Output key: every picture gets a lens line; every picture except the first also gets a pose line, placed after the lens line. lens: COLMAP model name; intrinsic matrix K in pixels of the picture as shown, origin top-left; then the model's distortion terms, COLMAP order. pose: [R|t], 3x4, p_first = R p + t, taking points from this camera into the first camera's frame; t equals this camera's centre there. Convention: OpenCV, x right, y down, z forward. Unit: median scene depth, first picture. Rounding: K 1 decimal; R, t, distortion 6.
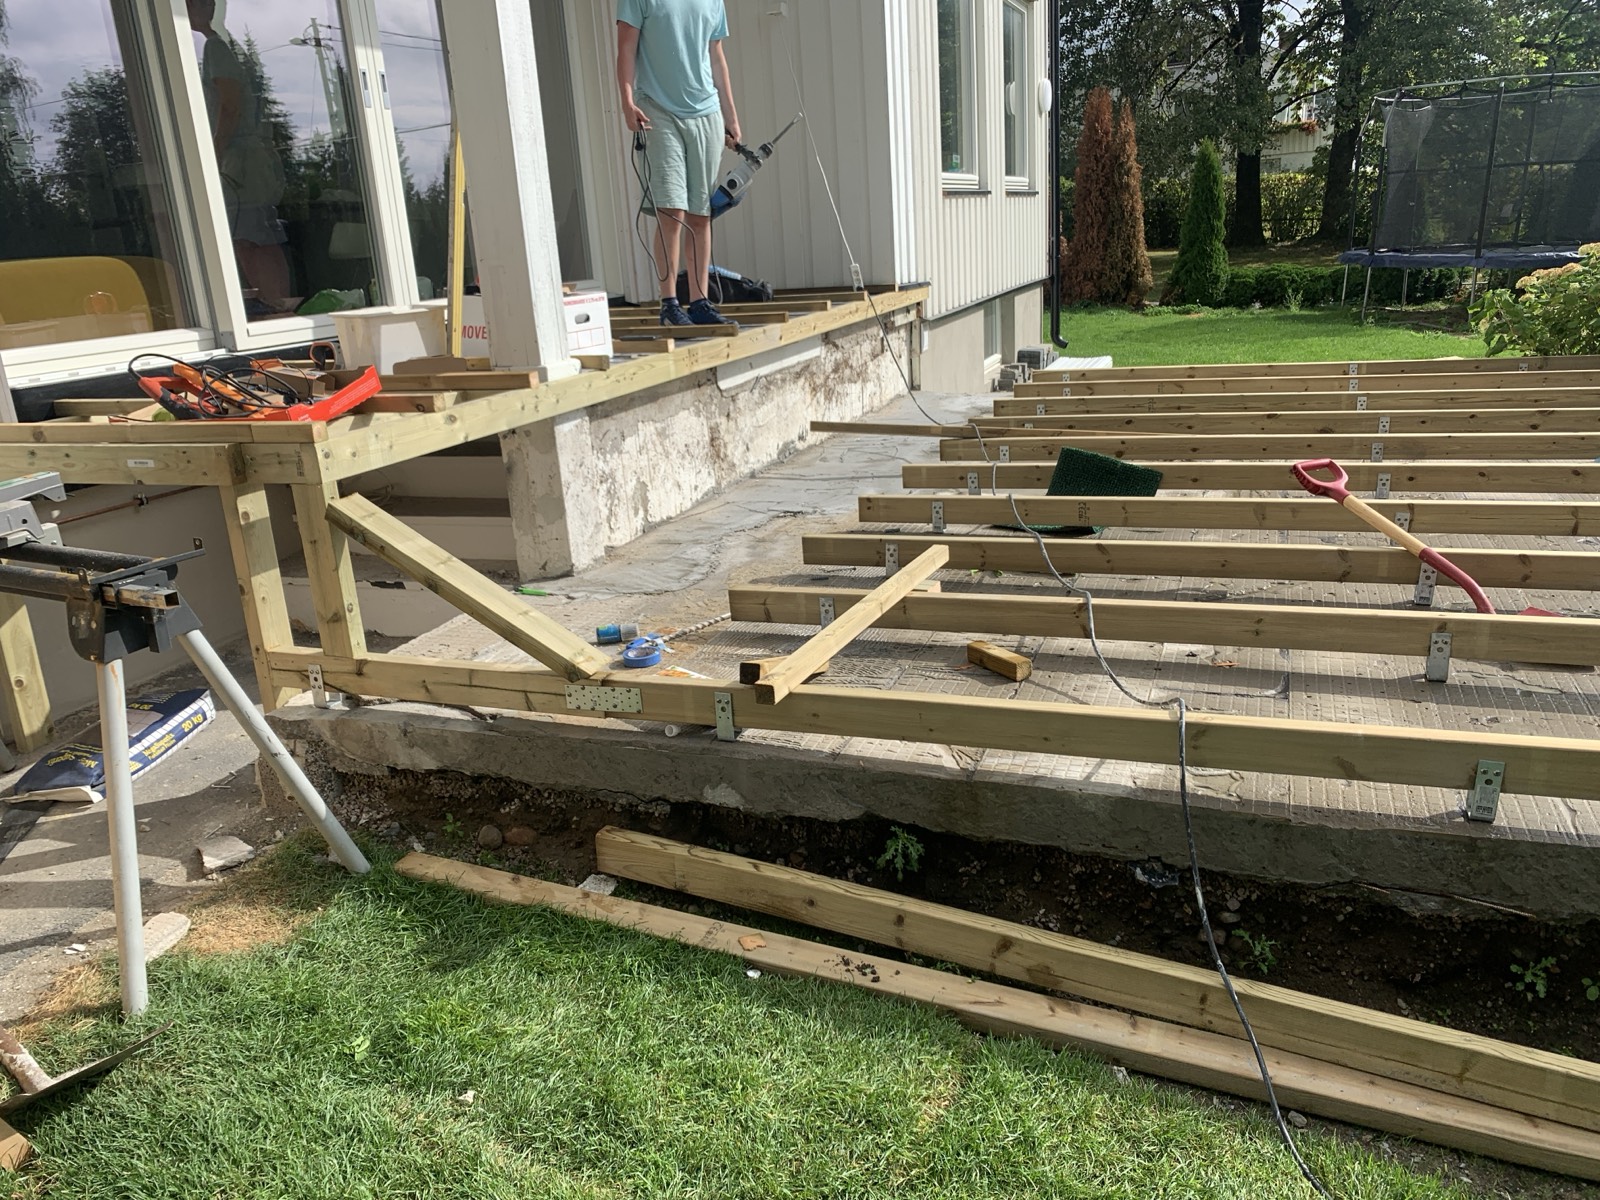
lens RADIAL K [[1242.8, 0, 800.0], [0, 1242.8, 600.0], [0, 0, 1]] dist [0.082852, -0.083880]
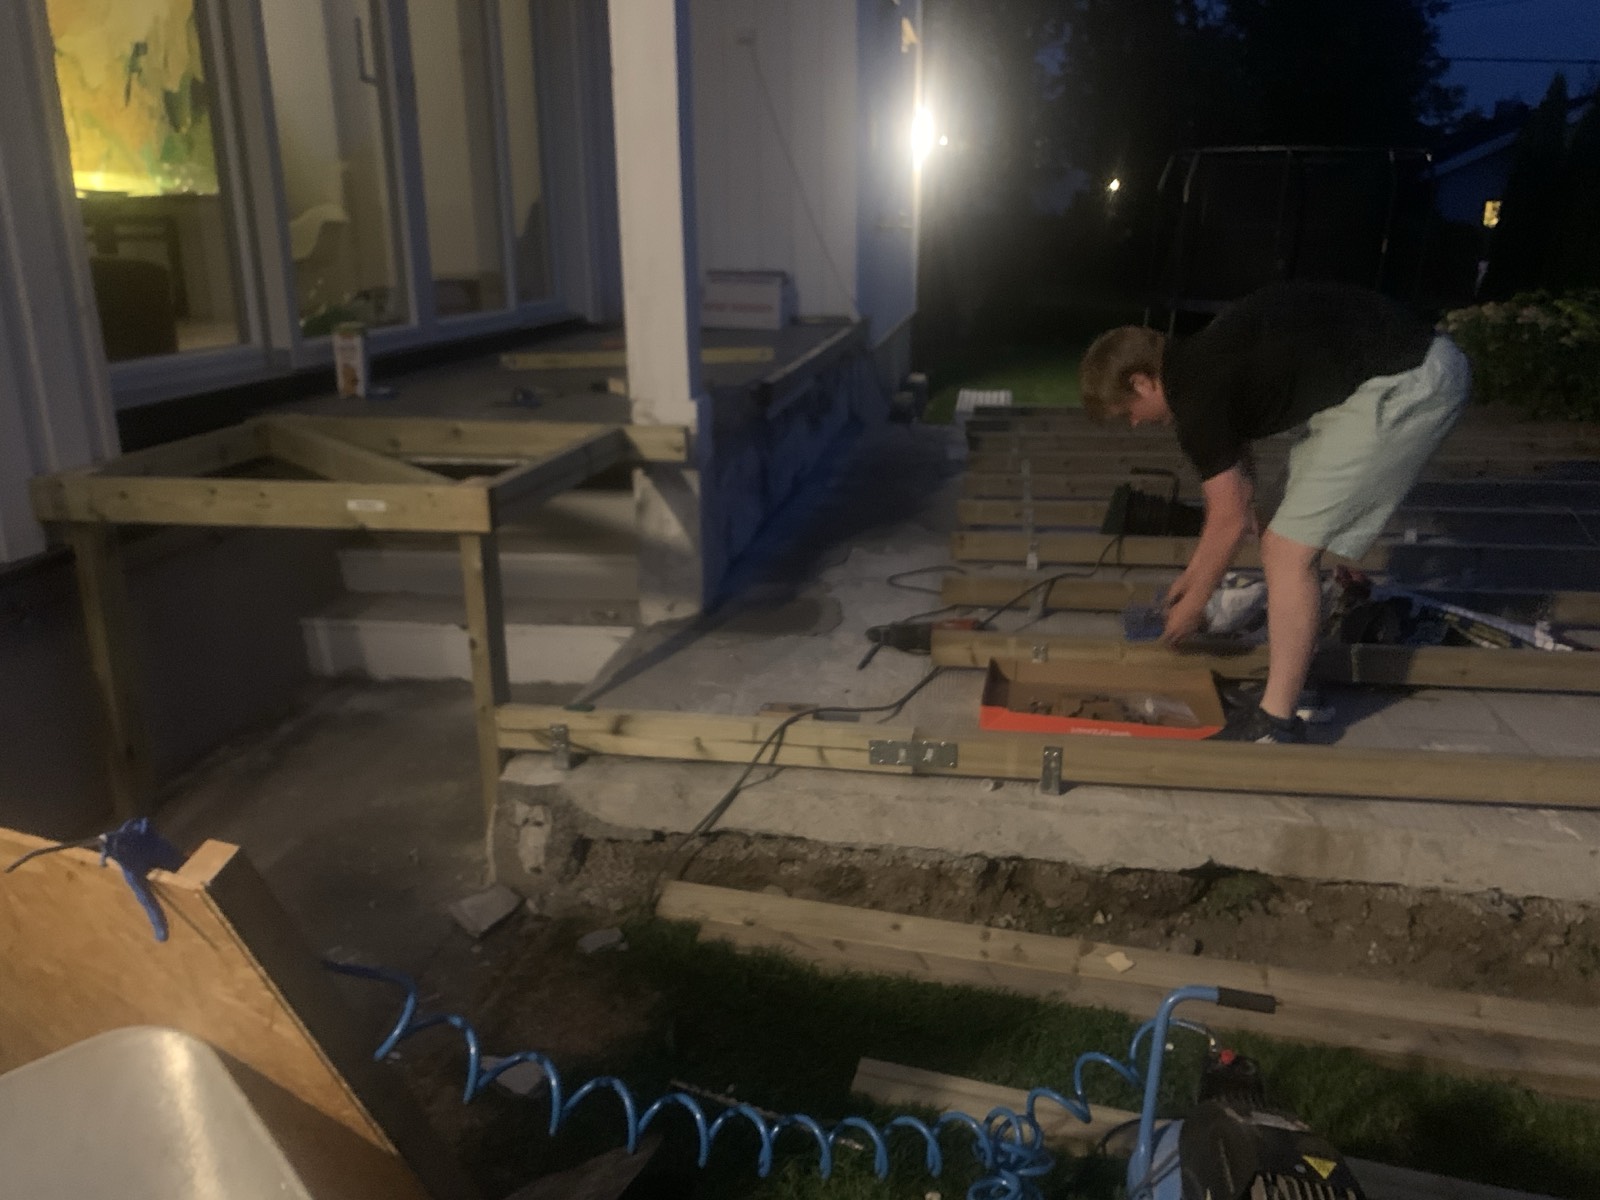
lens RADIAL K [[1242.8, 0, 800.0], [0, 1242.8, 600.0], [0, 0, 1]] dist [0.082852, -0.083880]
pose [[0.976624, -0.002428, 0.214940, -0.238949], [0.006640, 0.999800, -0.018878, -0.011580], [-0.214851, 0.019864, 0.976445, 0.037251]]
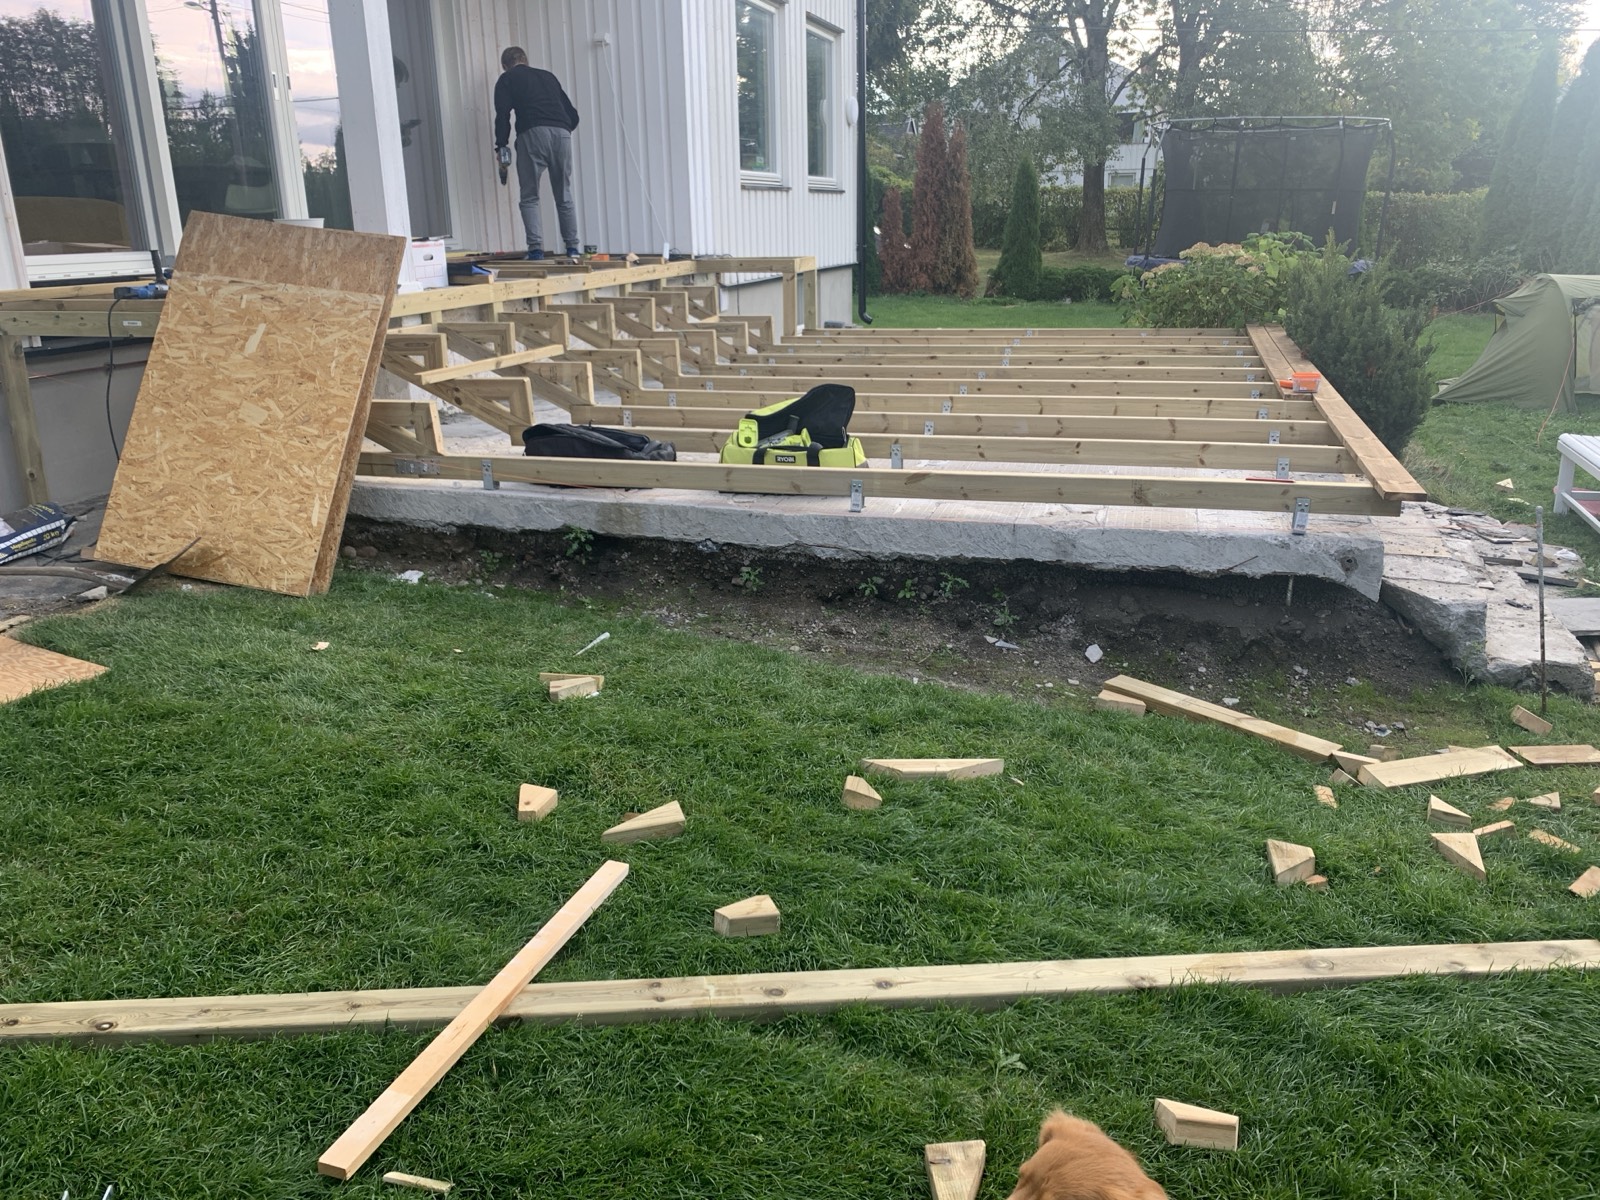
lens RADIAL K [[1232.7, 0, 811.1], [0, 1232.7, 579.1], [0, 0, 1]] dist [0.120237, -0.090282]
pose [[0.995950, 0.021614, 0.087277, 0.124251], [-0.020955, 0.999745, -0.008454, 0.125836], [-0.087438, 0.006591, 0.996148, -0.402585]]
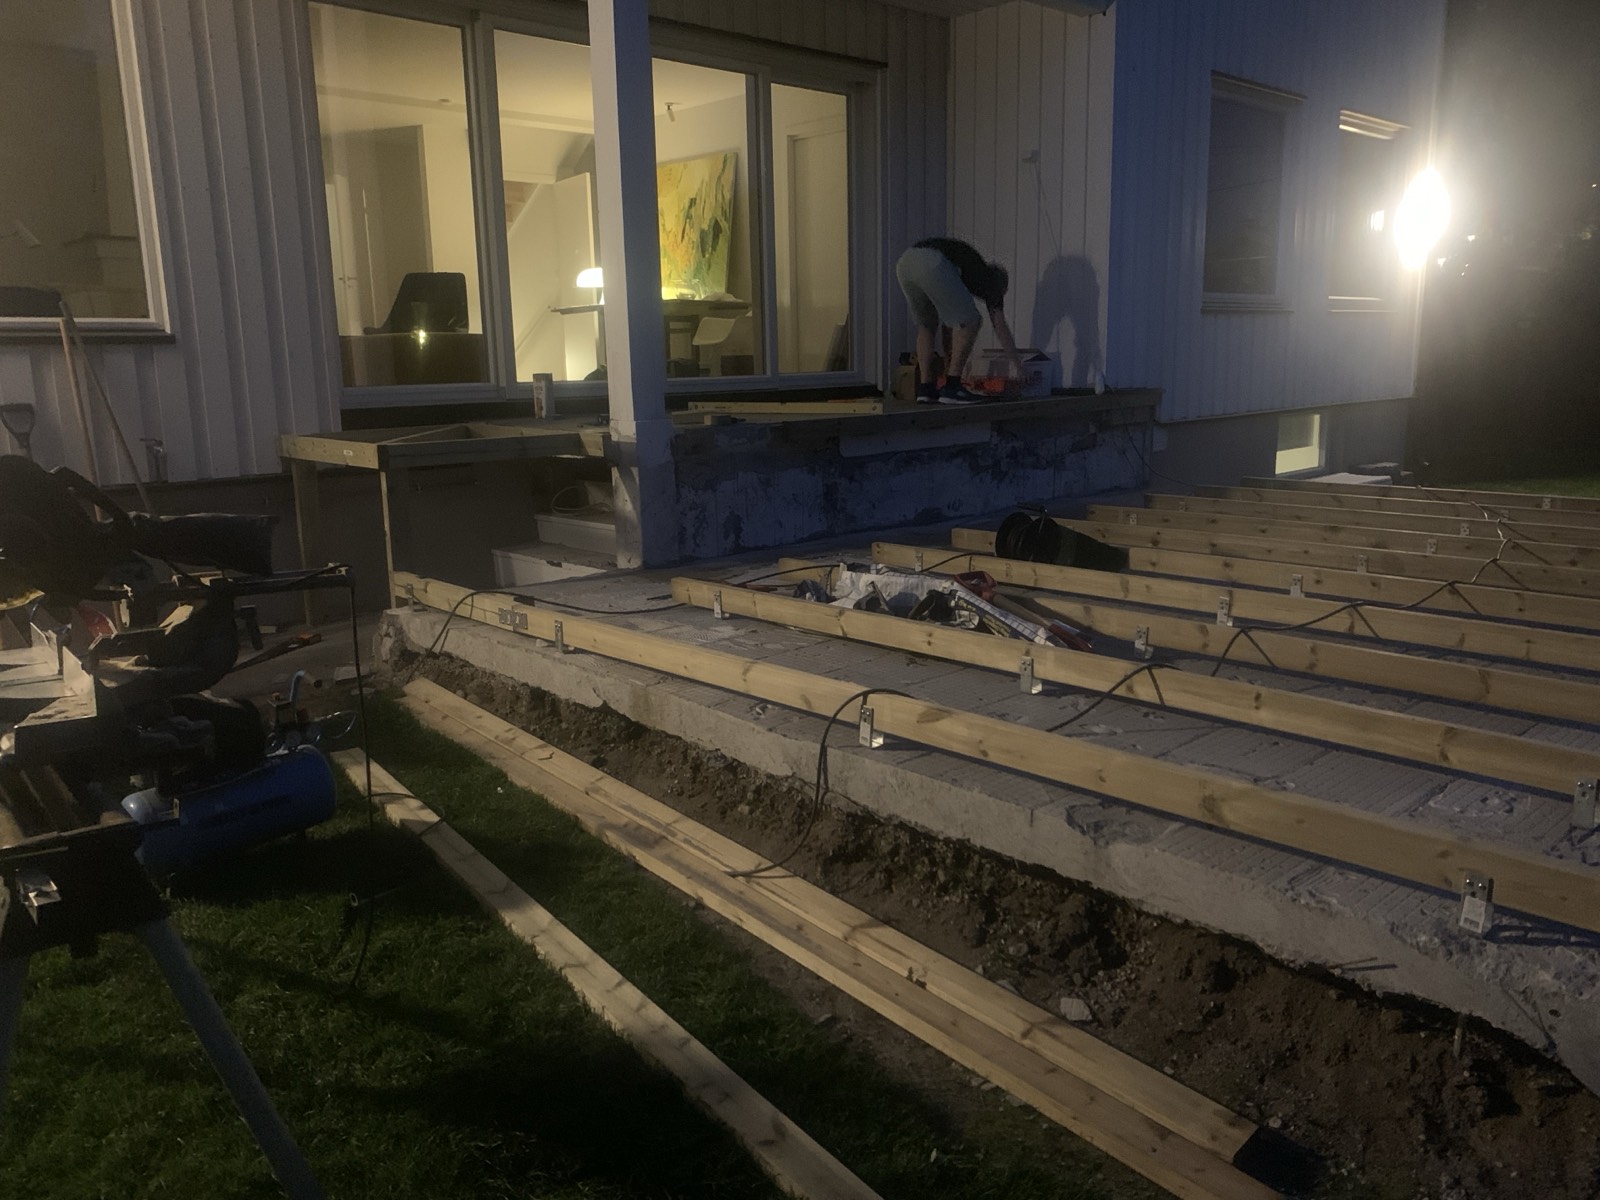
lens RADIAL K [[1242.8, 0, 800.0], [0, 1242.8, 600.0], [0, 0, 1]] dist [0.082852, -0.083880]
pose [[0.896330, 0.135054, -0.422318, 0.446498], [-0.164501, 0.985795, -0.033889, 0.026460], [0.411742, 0.099847, 0.905814, -0.159107]]
